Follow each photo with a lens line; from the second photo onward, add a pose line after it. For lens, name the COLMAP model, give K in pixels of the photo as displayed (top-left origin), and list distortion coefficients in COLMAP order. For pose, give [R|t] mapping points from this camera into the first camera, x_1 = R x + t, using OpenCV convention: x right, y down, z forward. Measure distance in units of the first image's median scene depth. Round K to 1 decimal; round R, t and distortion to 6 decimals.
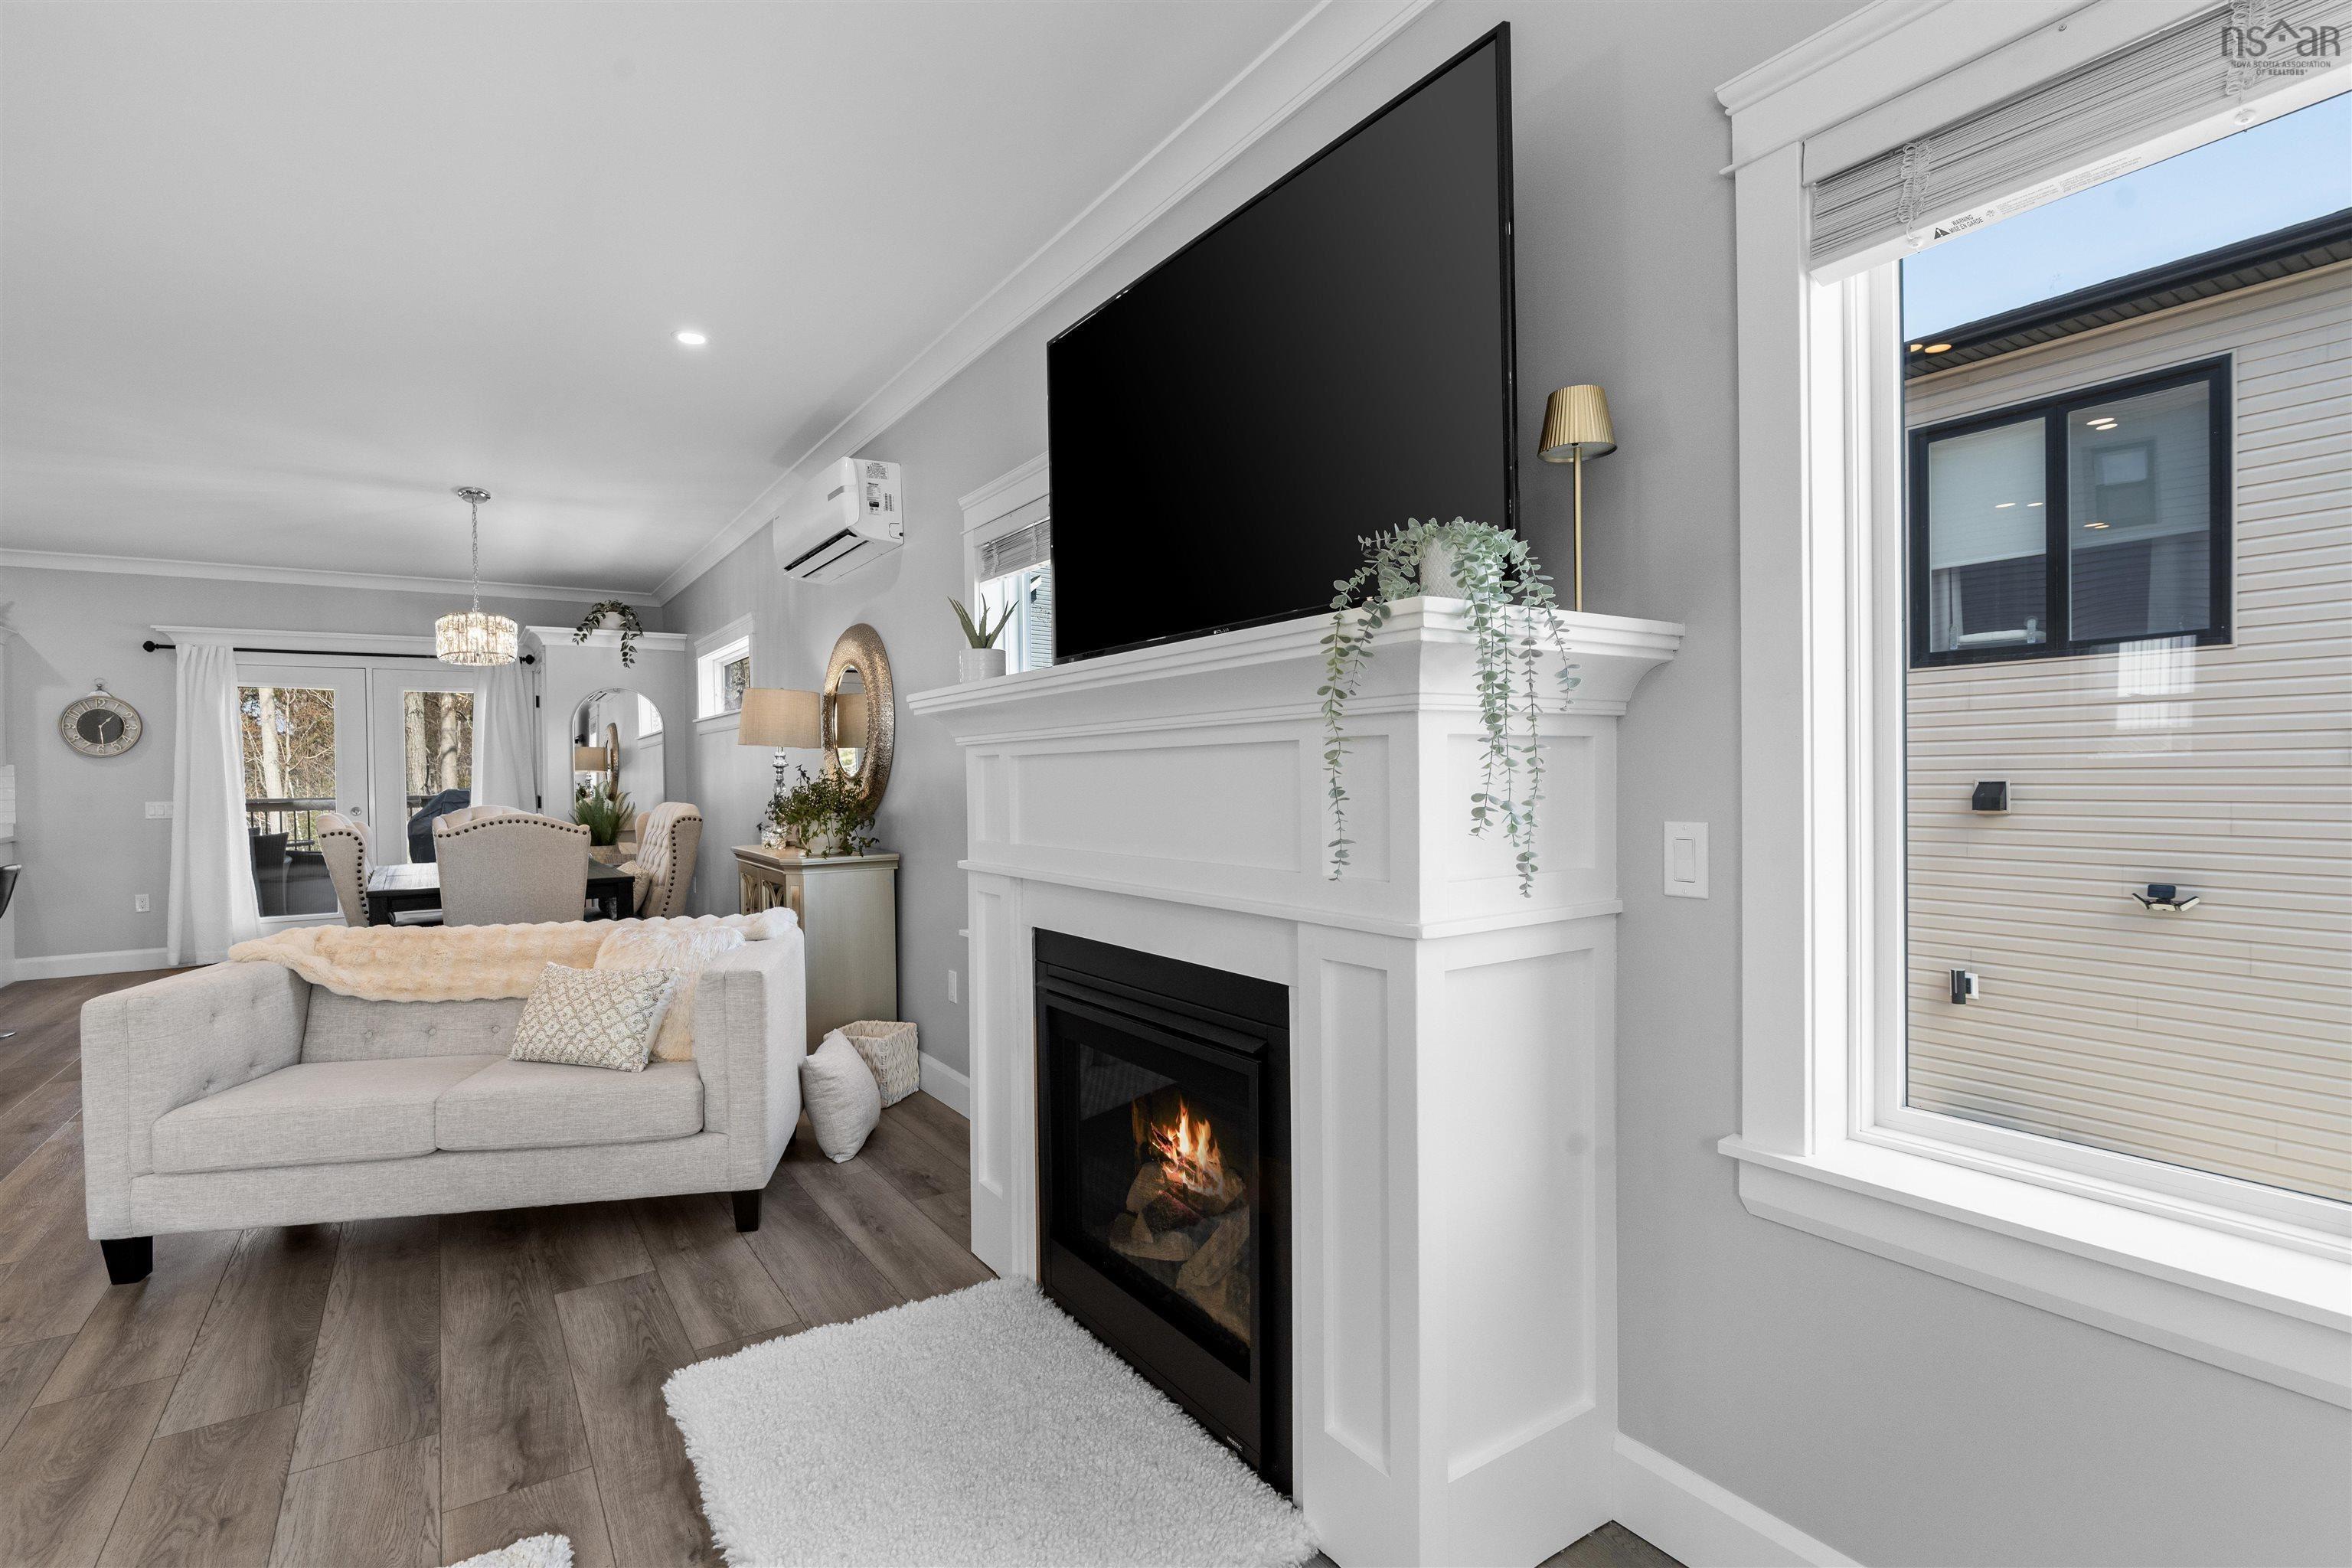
lens RADIAL K [[1114.3, 0, 1153.1], [0, 1114.3, 791.5], [0, 0, 1]] dist [-0.009170, 0.005365]
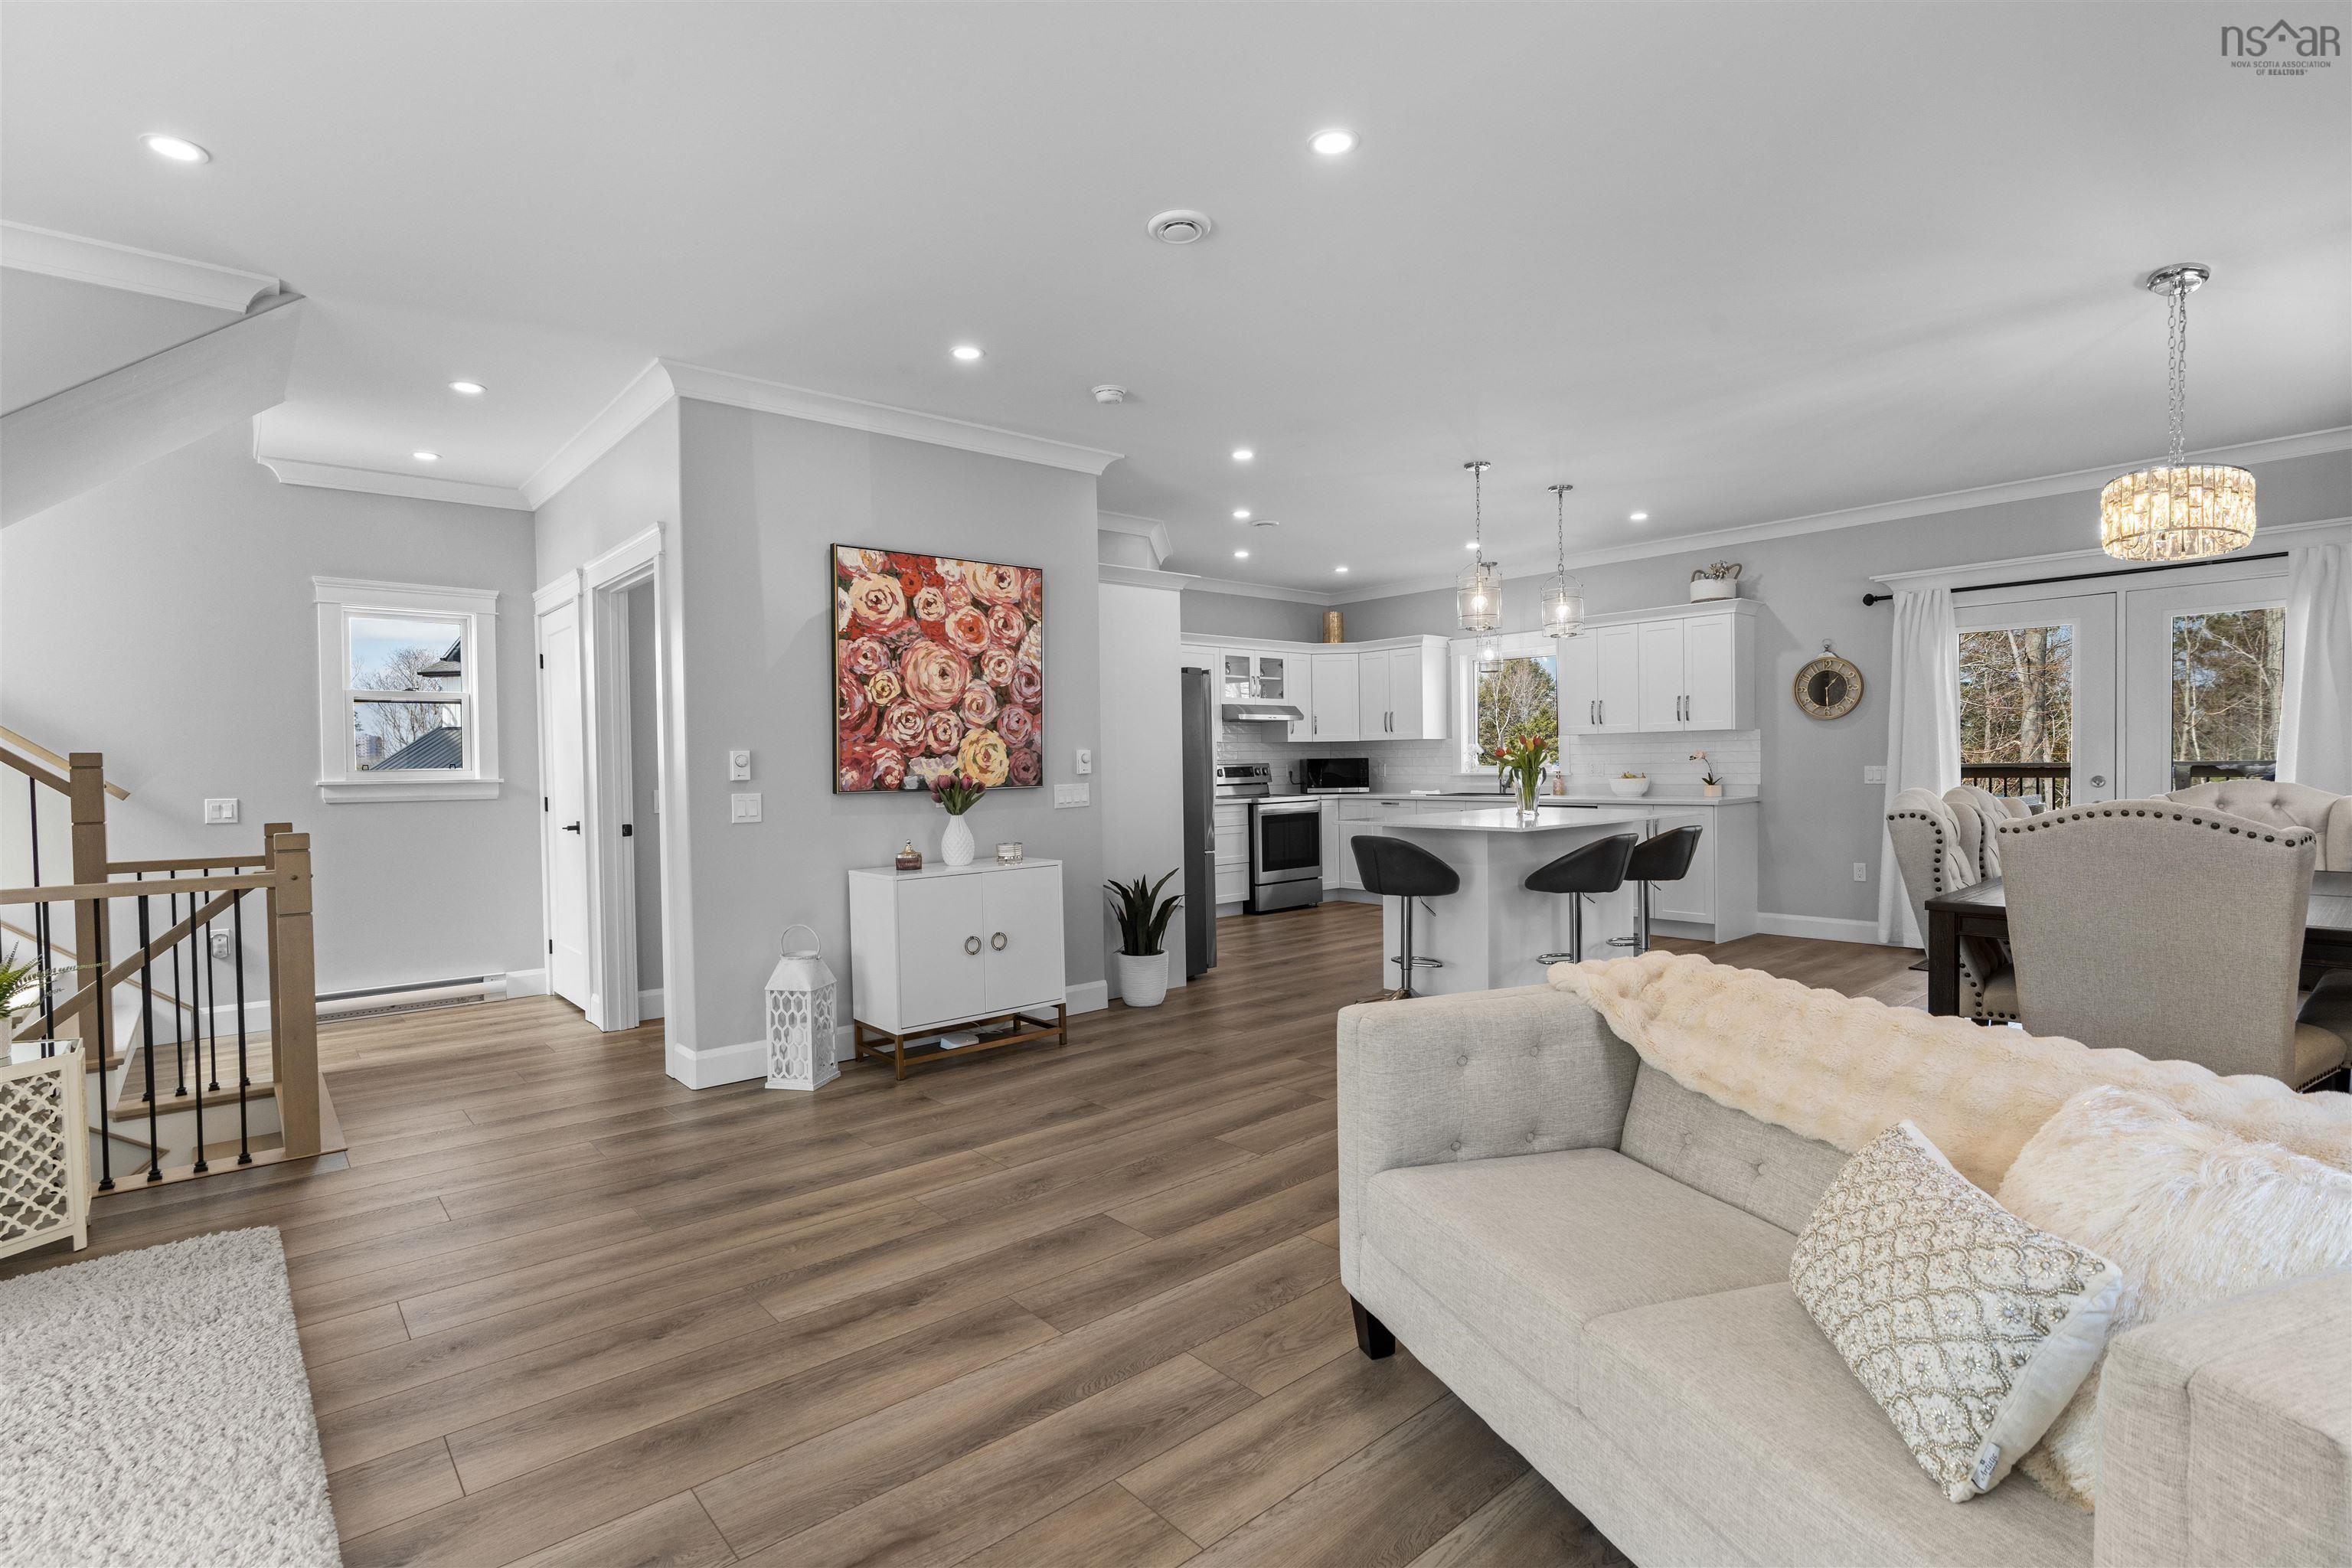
lens RADIAL K [[1114.3, 0, 1159.9], [0, 1114.3, 787.4], [0, 0, 1]] dist [-0.009170, 0.005365]
pose [[0.137436, 0.033770, -0.989935, -0.051618], [-0.001384, 0.999424, 0.033901, -0.003267], [0.990510, -0.003290, 0.137404, 0.275606]]
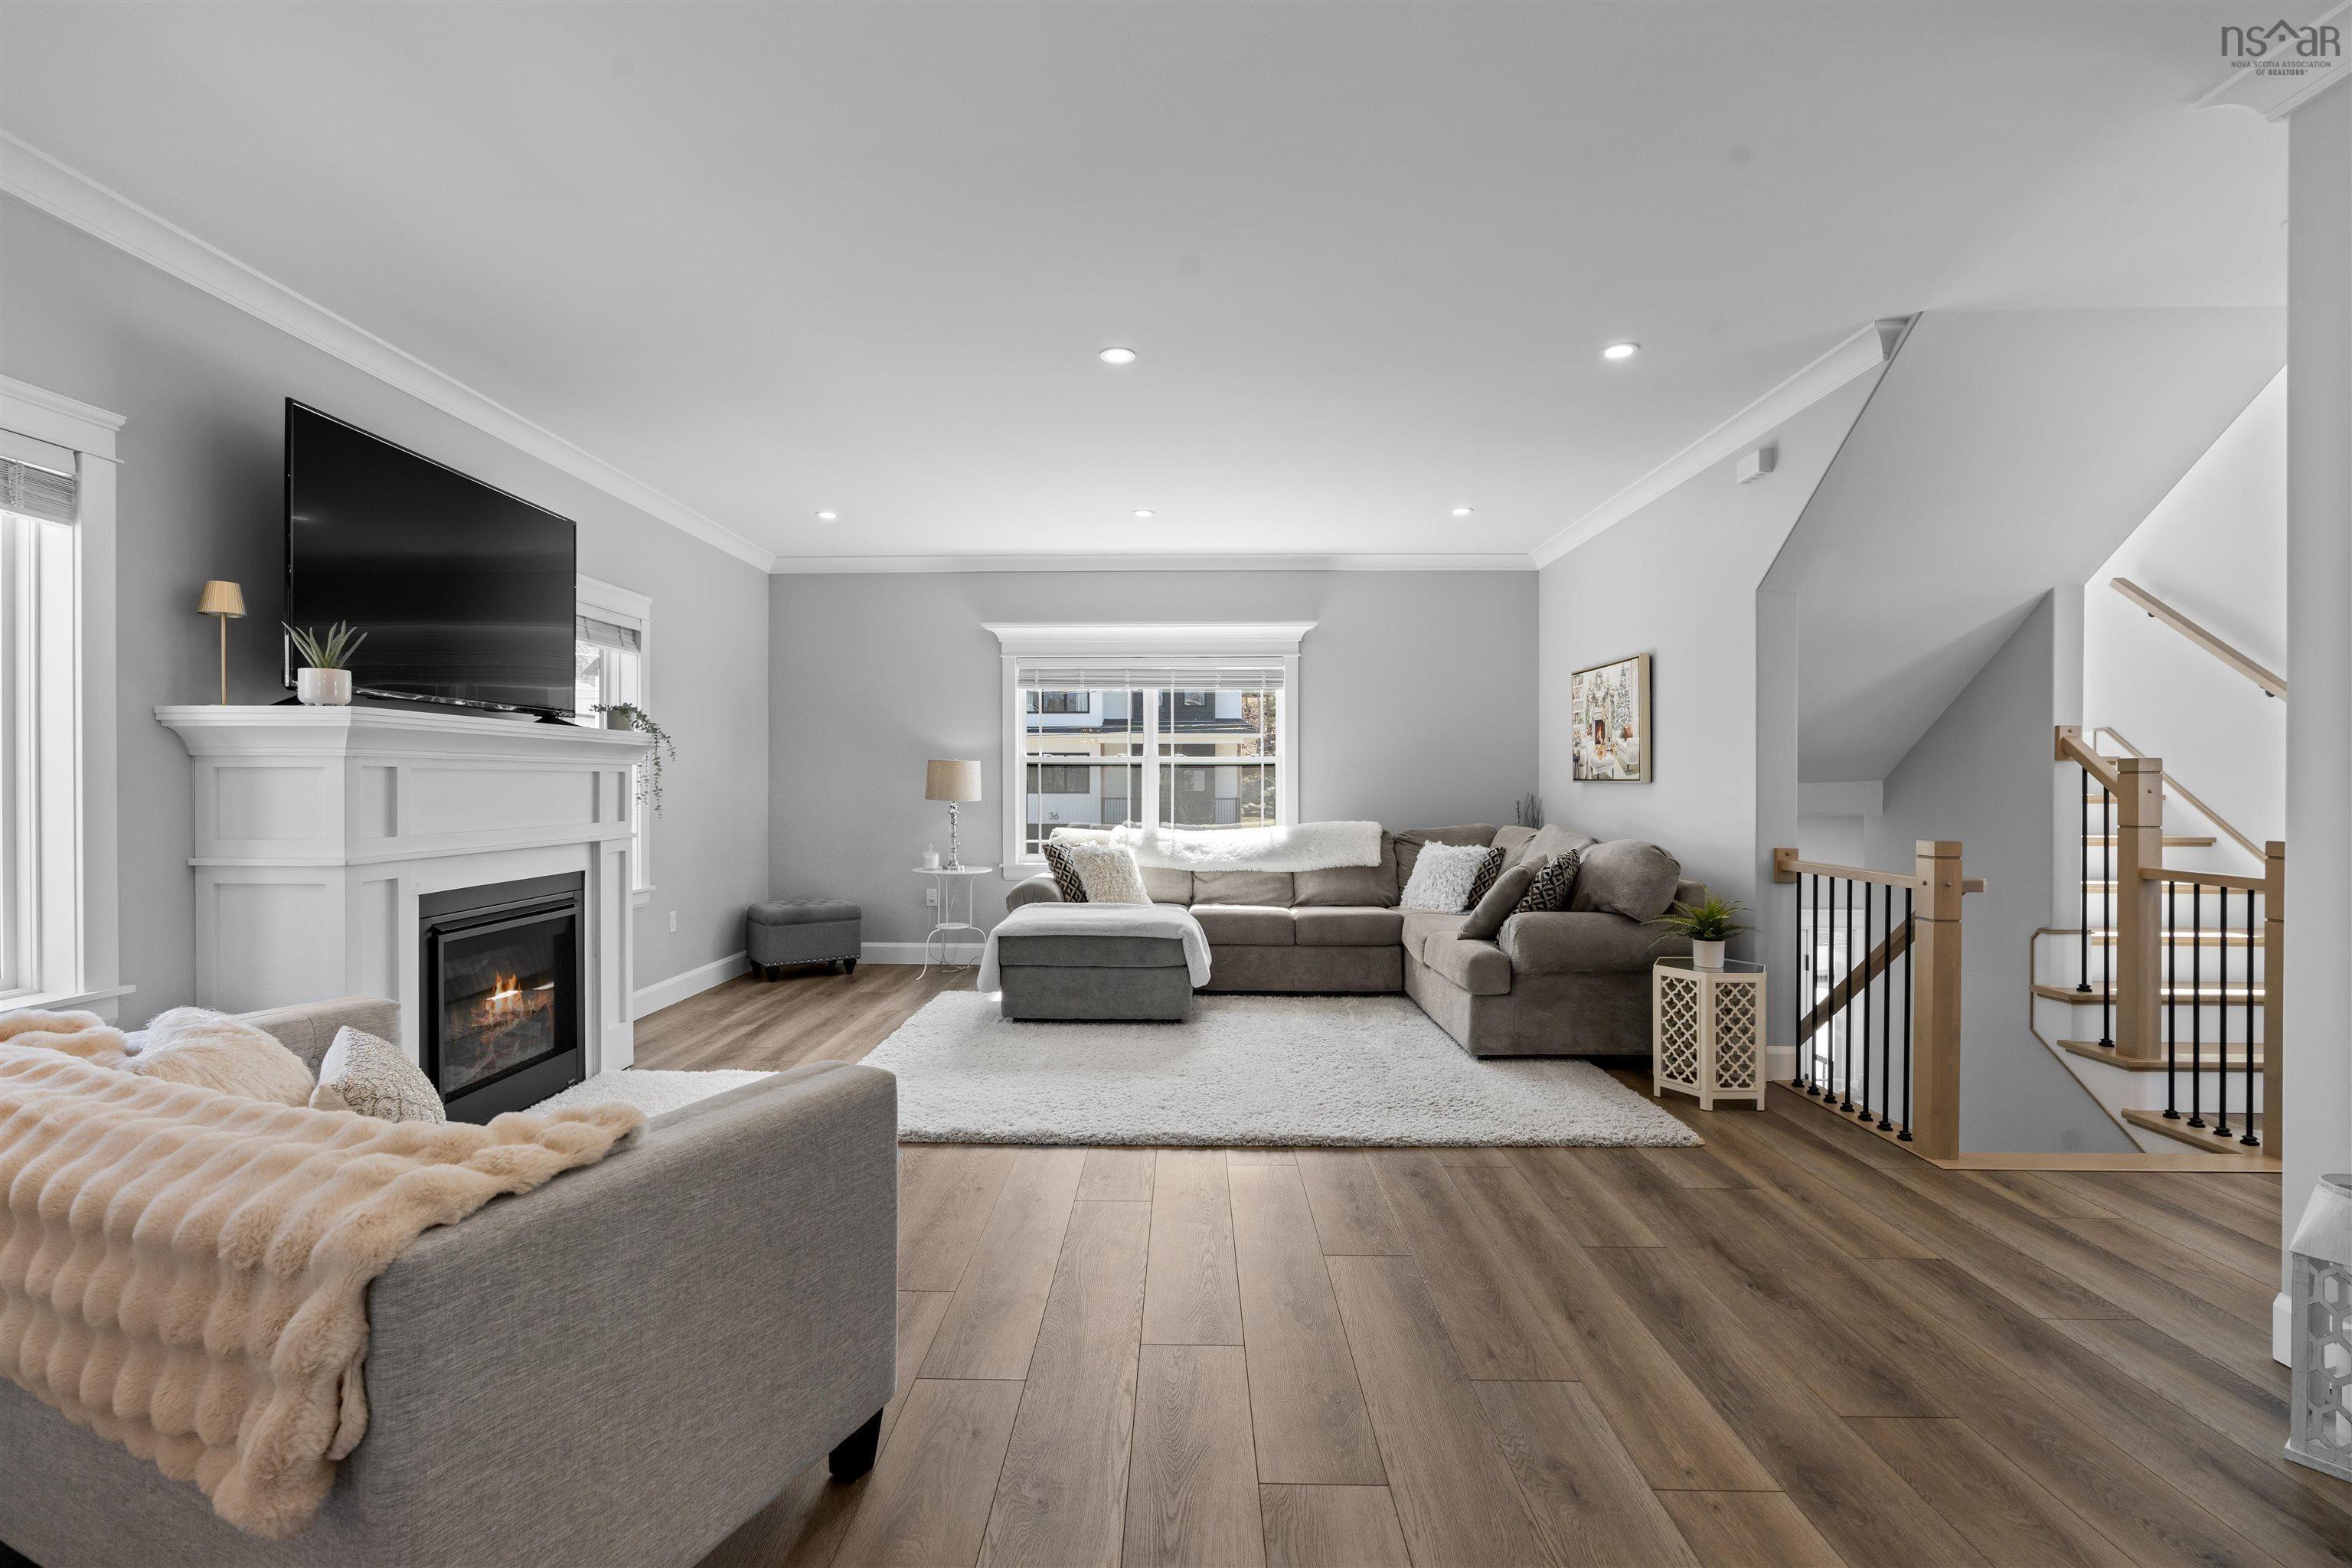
lens RADIAL K [[1051.1, 0, 1161.4], [0, 1051.1, 787.3], [0, 0, 1]] dist [-0.012250, 0.004397]
pose [[-0.827085, 0.011327, 0.561963, -0.555841], [0.019765, 0.999765, 0.008937, -0.000791], [-0.561729, 0.018499, -0.827114, 0.543998]]
